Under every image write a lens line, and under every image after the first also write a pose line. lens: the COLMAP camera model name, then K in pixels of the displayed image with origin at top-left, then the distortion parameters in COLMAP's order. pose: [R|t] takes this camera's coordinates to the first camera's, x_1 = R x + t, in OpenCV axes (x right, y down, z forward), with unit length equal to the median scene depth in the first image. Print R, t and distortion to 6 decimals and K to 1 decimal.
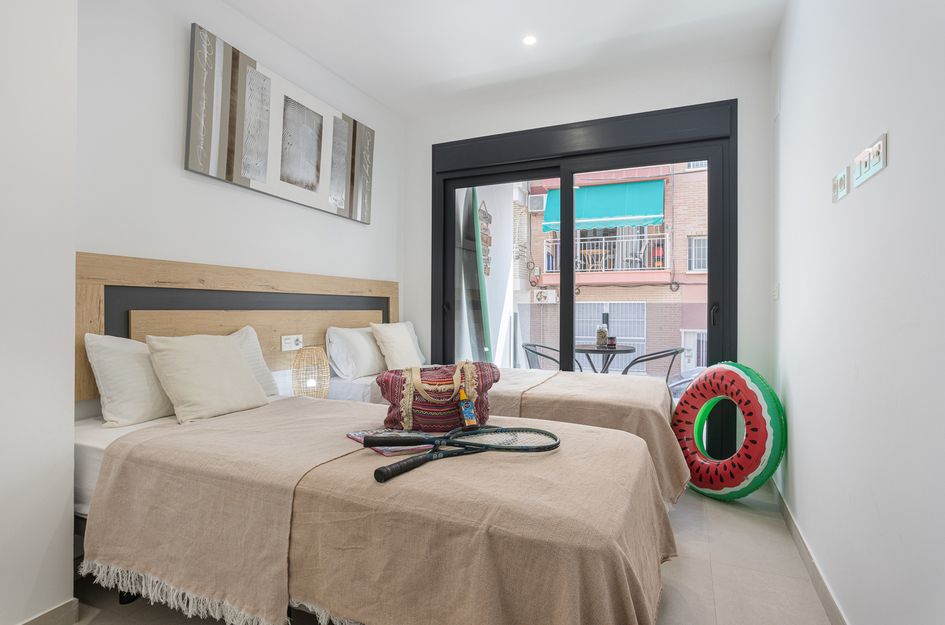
lens RADIAL K [[462.5, 0, 475.2], [0, 462.5, 313.3], [0, 0, 1]] dist [-0.000771, 0.000447]
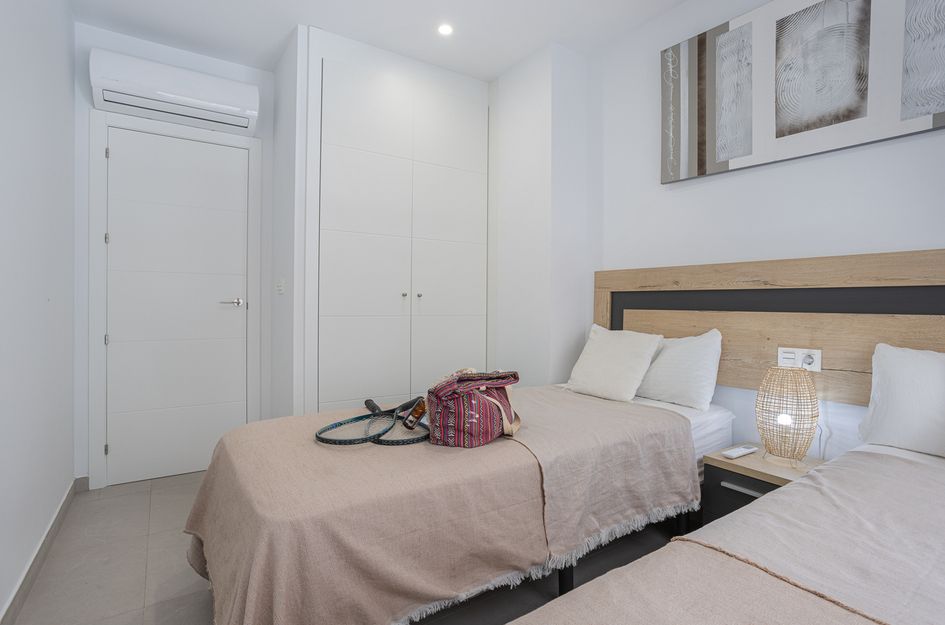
lens RADIAL K [[462.5, 0, 475.3], [0, 462.5, 306.3], [0, 0, 1]] dist [-0.000771, 0.000447]
pose [[-0.500697, -0.006681, -0.865597, 0.521966], [-0.020897, 0.999772, 0.004372, -0.010285], [0.865371, 0.020277, -0.500722, 1.075356]]
